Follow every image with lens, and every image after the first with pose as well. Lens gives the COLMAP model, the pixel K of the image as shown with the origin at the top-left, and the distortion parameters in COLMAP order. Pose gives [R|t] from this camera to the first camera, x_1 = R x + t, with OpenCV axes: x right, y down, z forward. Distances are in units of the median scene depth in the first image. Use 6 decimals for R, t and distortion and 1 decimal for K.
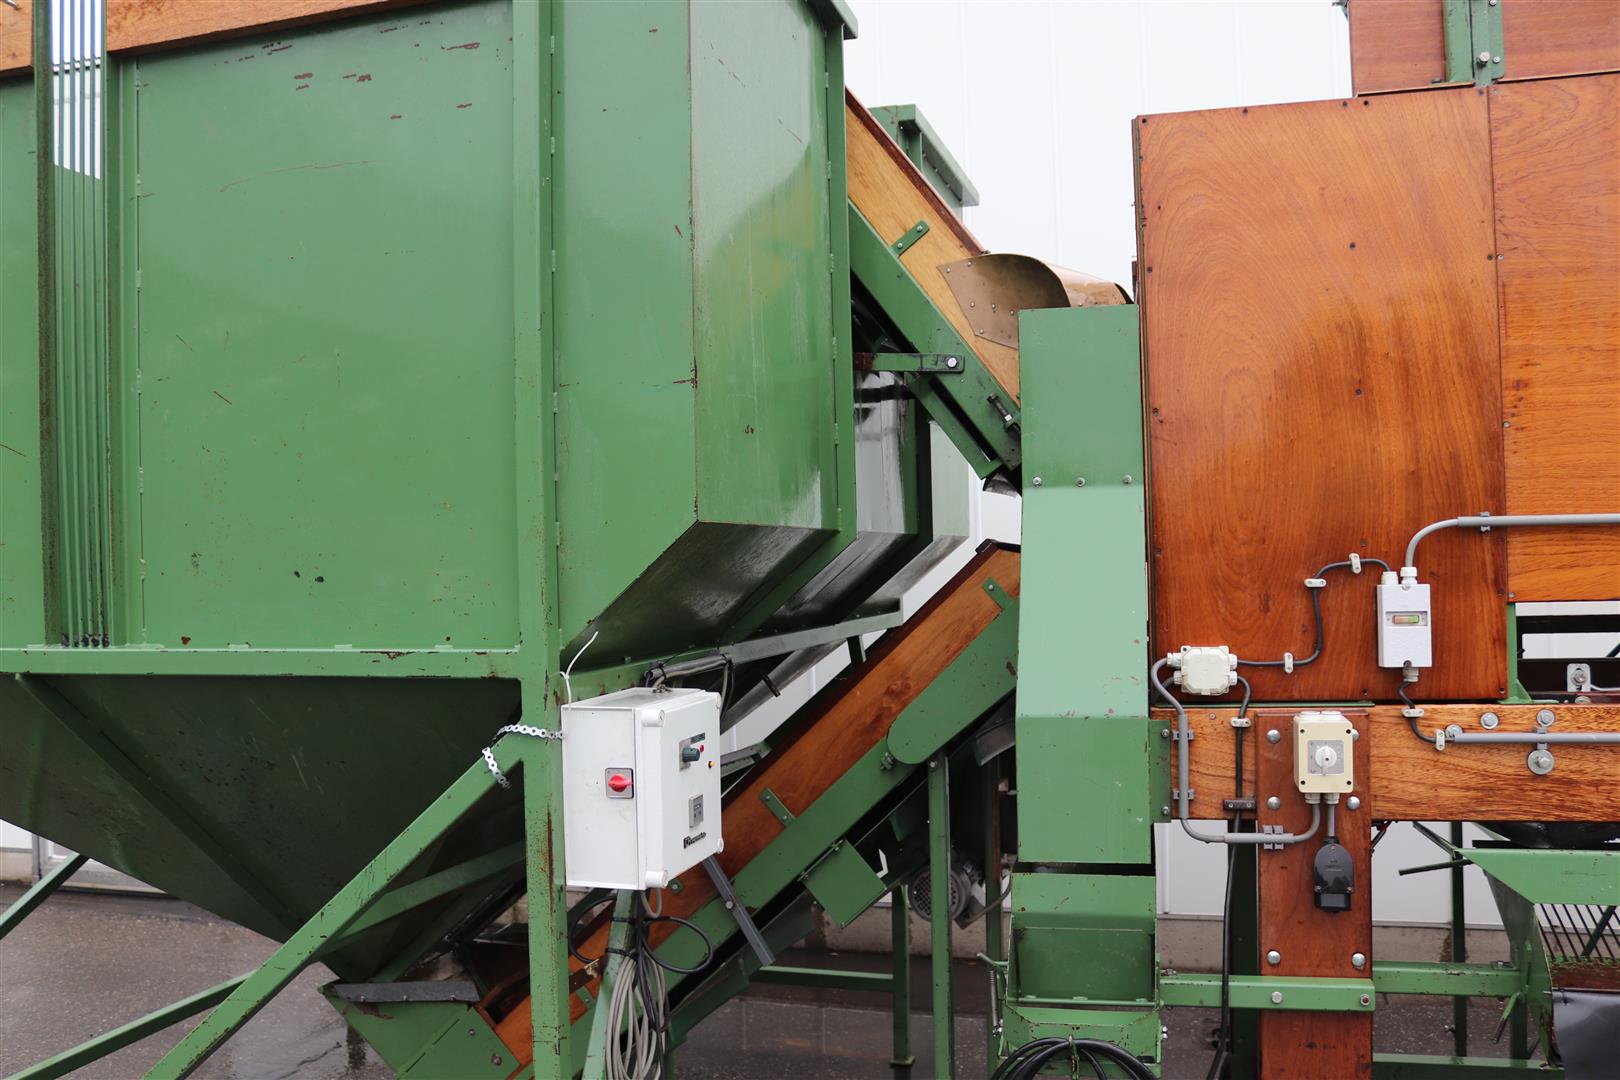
lens RADIAL K [[1367.8, 0, 813.2], [0, 1367.8, 550.2], [0, 0, 1]] dist [-0.090552, 0.020743]
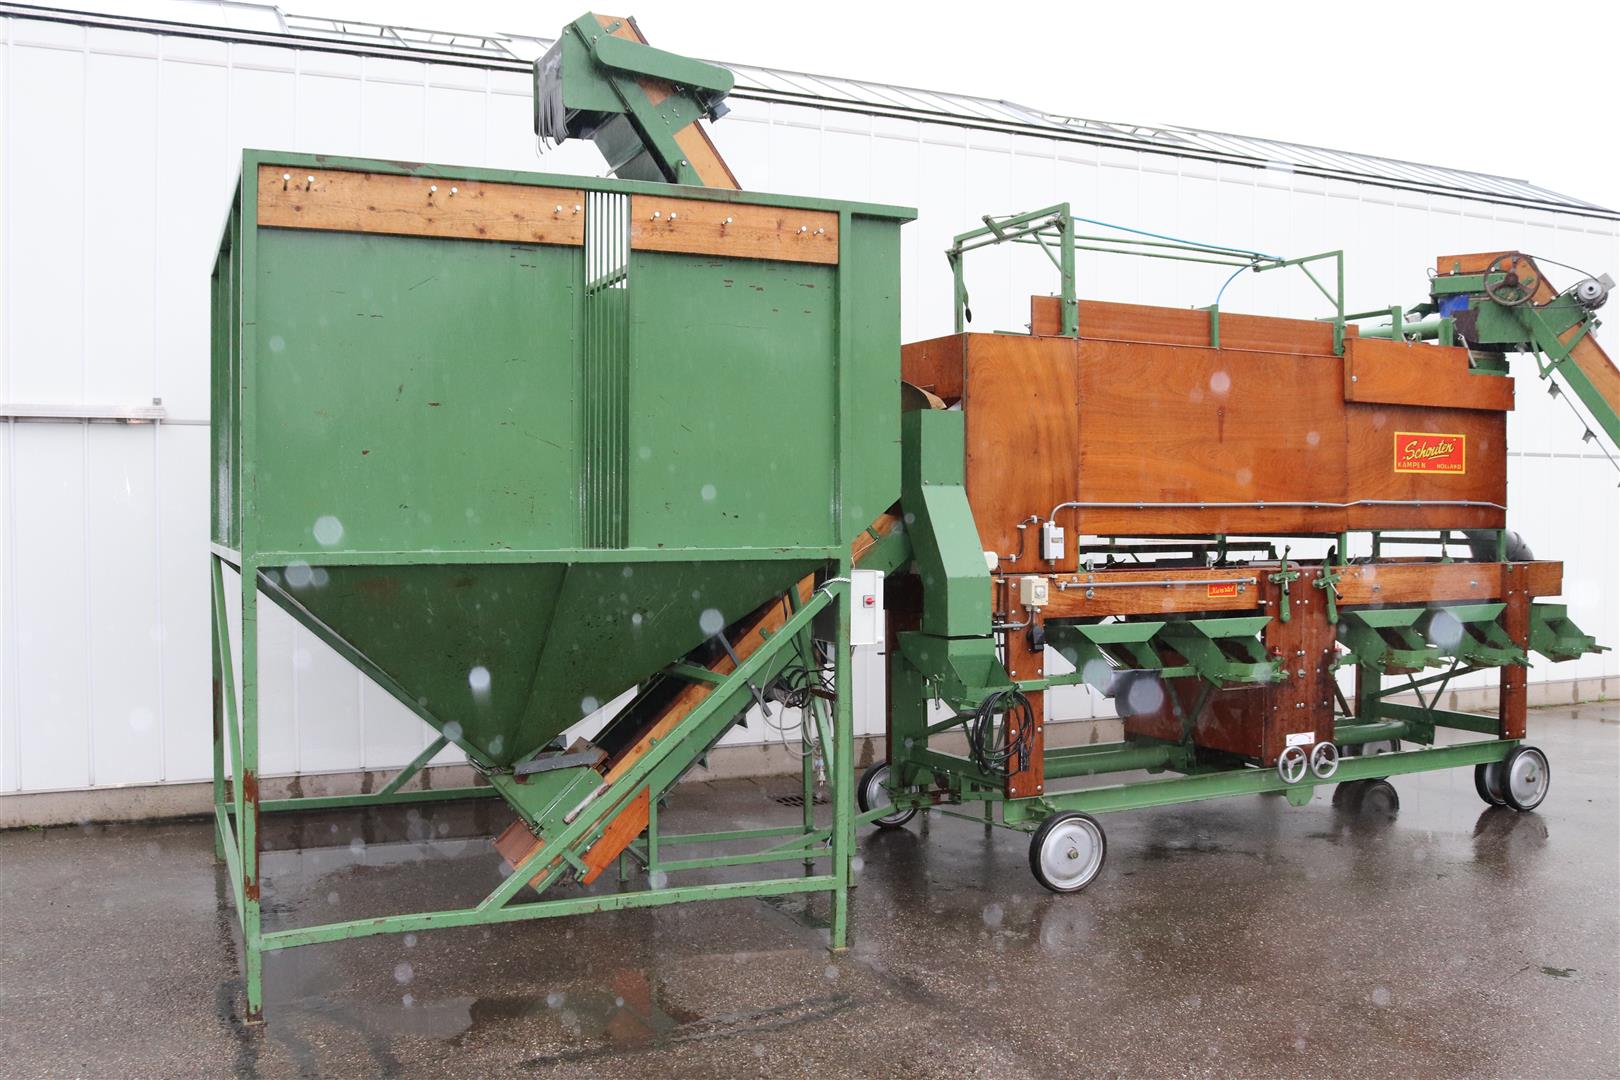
lens RADIAL K [[1559.6, 0, 807.3], [0, 1559.6, 547.5], [0, 0, 1]] dist [-0.123185, 0.000000]
pose [[0.749973, 0.008765, 0.661411, -1.910174], [-0.016996, 0.999837, 0.006022, 0.053491], [-0.661250, -0.015758, 0.750000, -0.953464]]
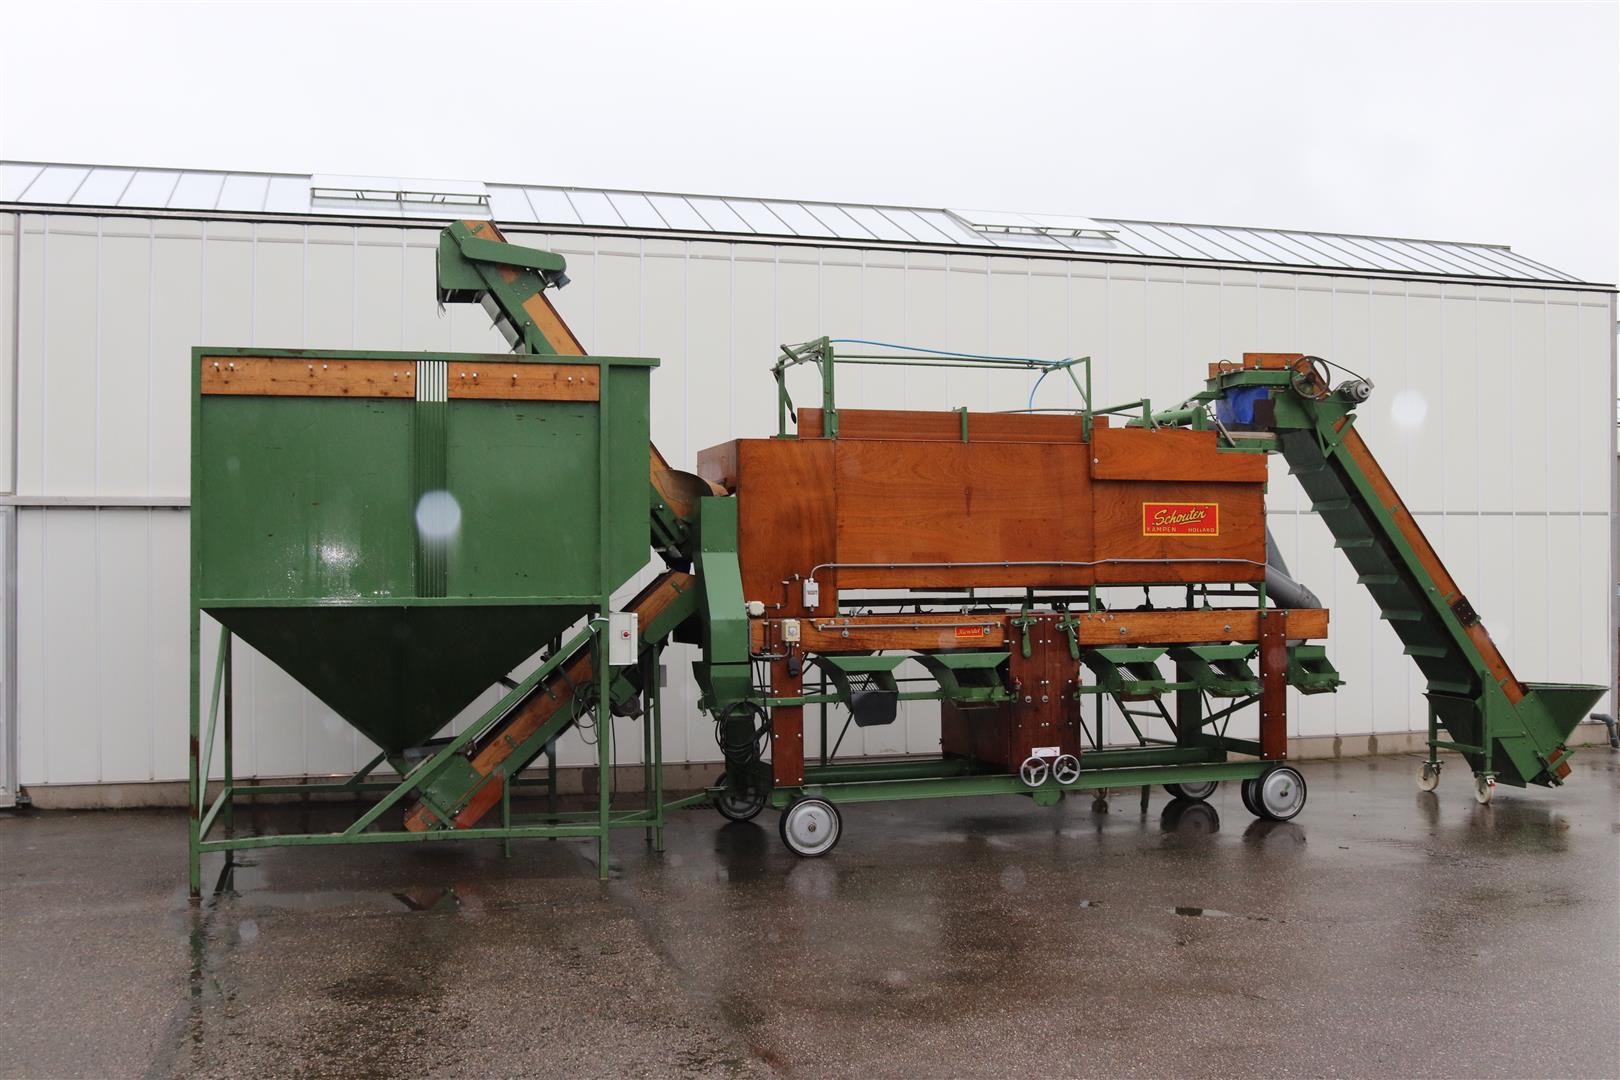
lens RADIAL K [[1775.6, 0, 810.2], [0, 1775.6, 528.4], [0, 0, 1]] dist [-0.136253, 0.000000]
pose [[0.846606, 0.032143, 0.531249, -1.989604], [-0.011967, 0.999072, -0.041378, 0.073504], [-0.532086, 0.028674, 0.846204, -2.866678]]
